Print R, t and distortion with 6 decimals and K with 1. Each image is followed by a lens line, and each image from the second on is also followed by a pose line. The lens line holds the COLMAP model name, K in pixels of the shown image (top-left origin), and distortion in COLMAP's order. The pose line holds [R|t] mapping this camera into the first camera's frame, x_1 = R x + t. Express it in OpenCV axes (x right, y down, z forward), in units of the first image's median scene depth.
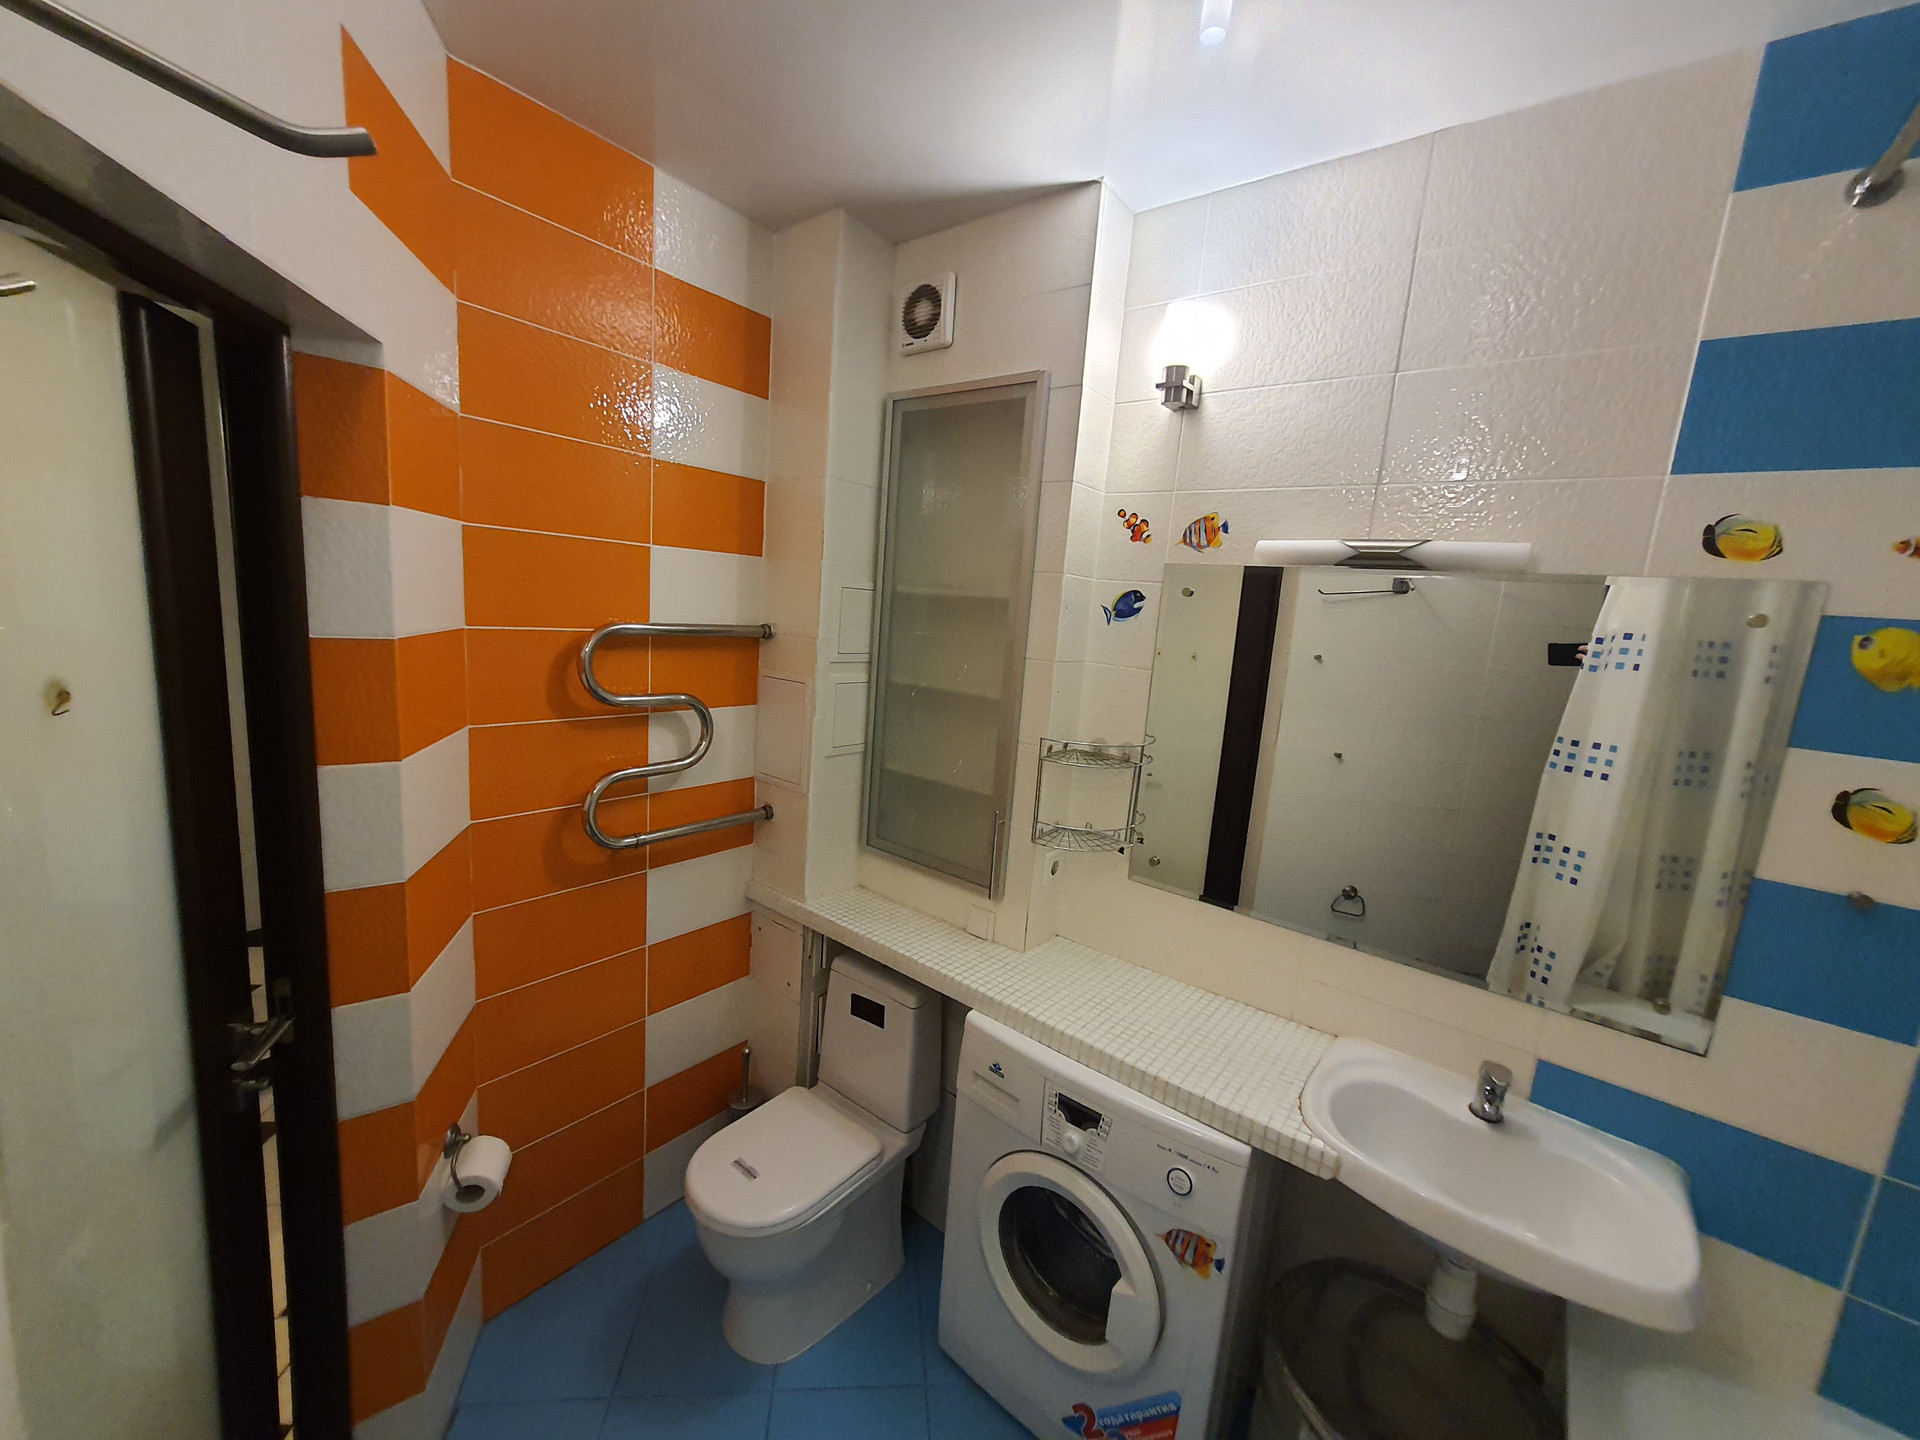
lens RADIAL K [[755.4, 0, 951.5], [0, 755.4, 724.4], [0, 0, 1]] dist [0.001141, 0.000146]
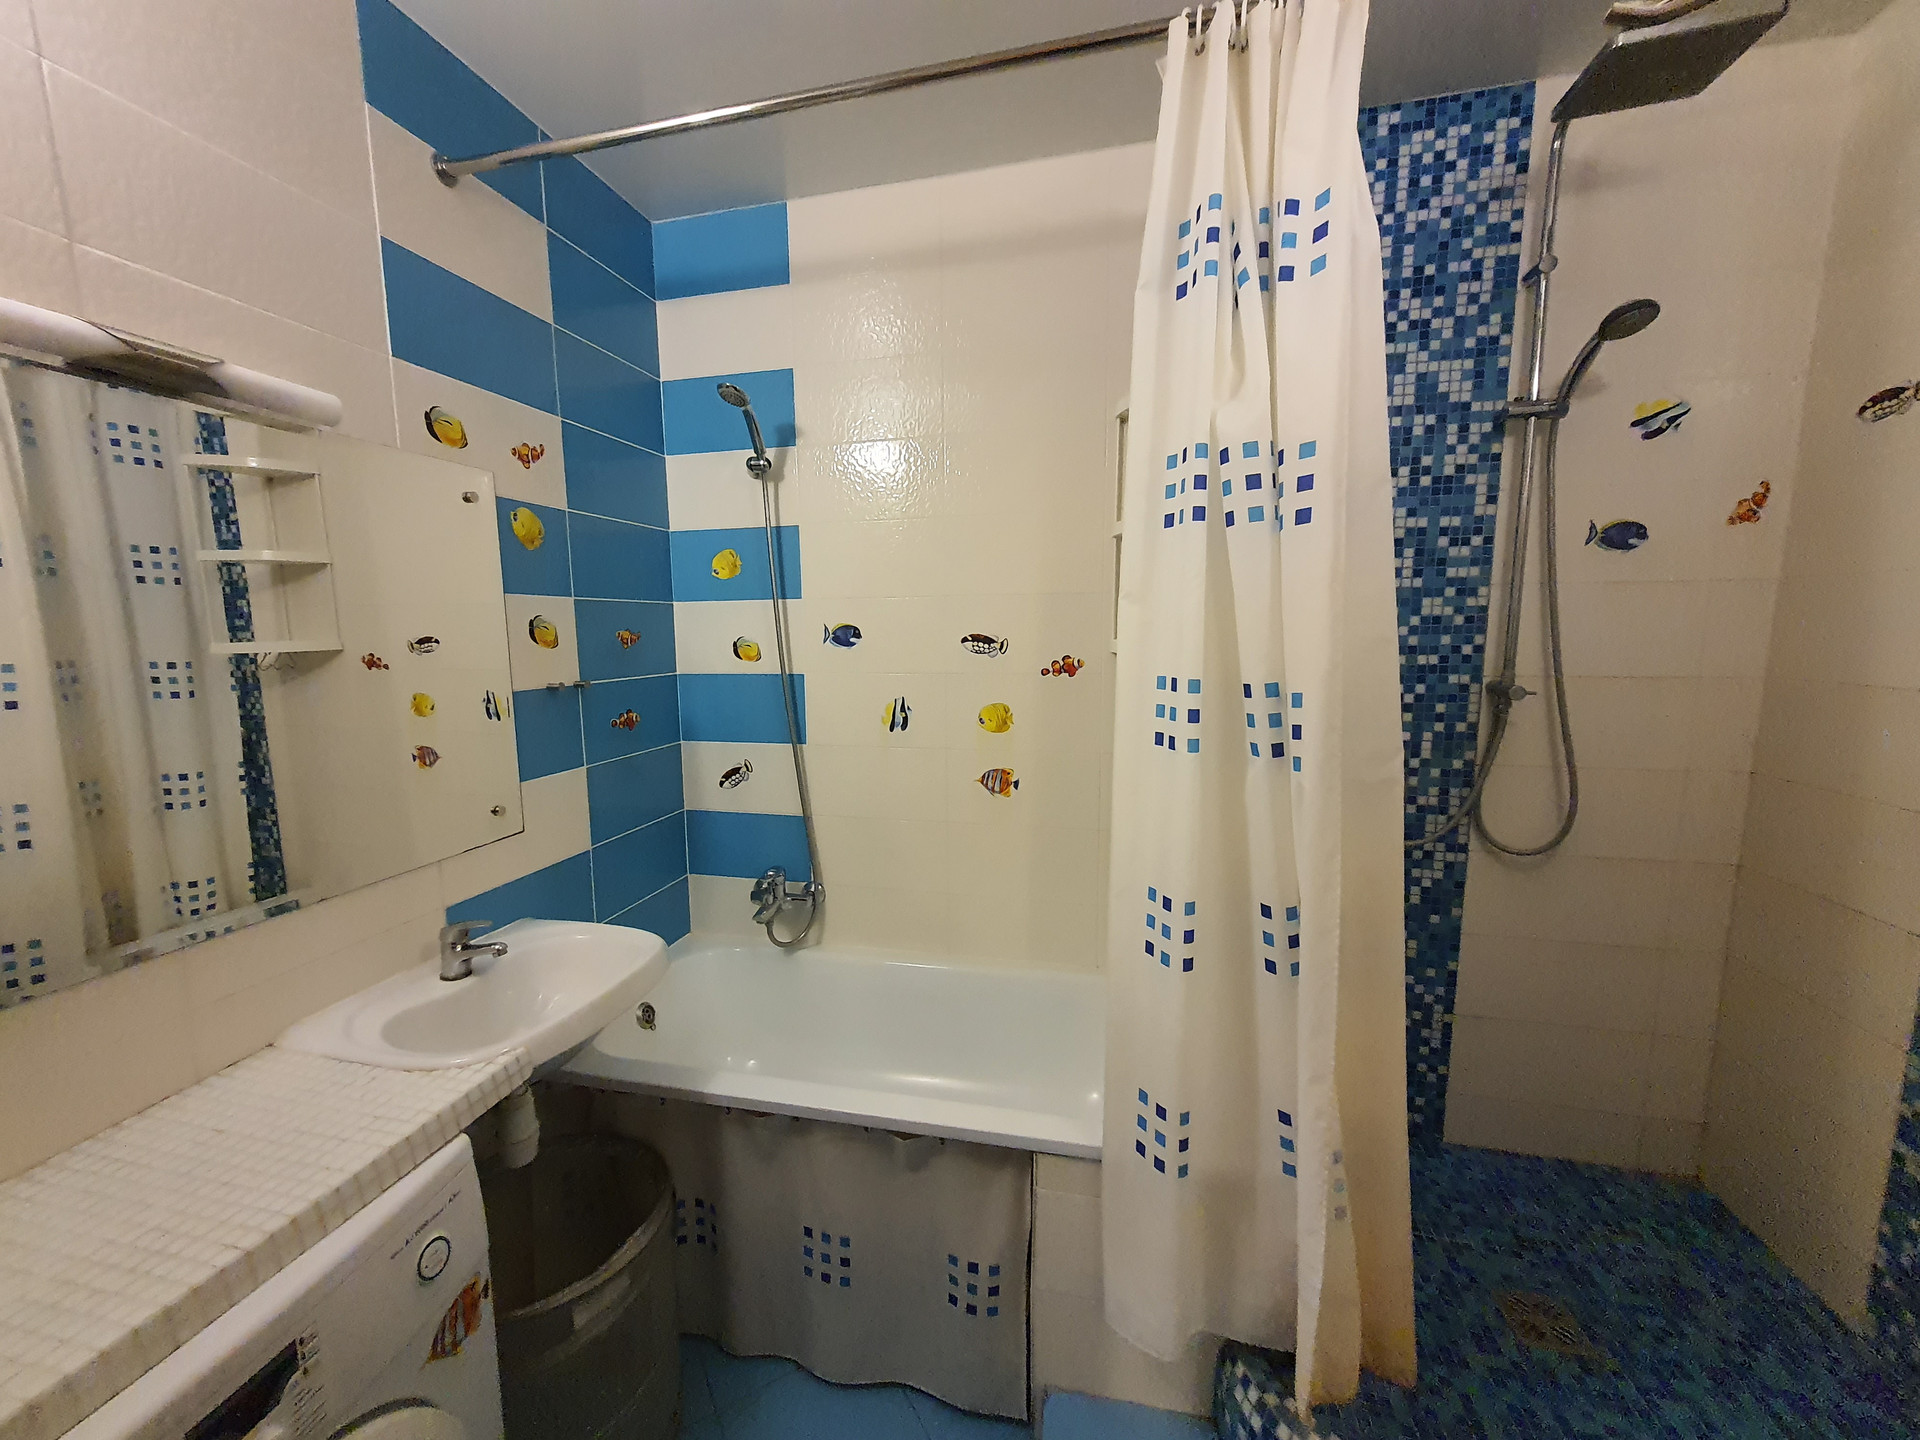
lens RADIAL K [[755.4, 0, 948.7], [0, 755.4, 722.3], [0, 0, 1]] dist [0.001141, 0.000146]
pose [[-0.428215, -0.188017, 0.883902, -0.459412], [0.119472, 0.957752, 0.261605, -0.006558], [-0.895745, 0.217625, -0.387661, 0.767473]]
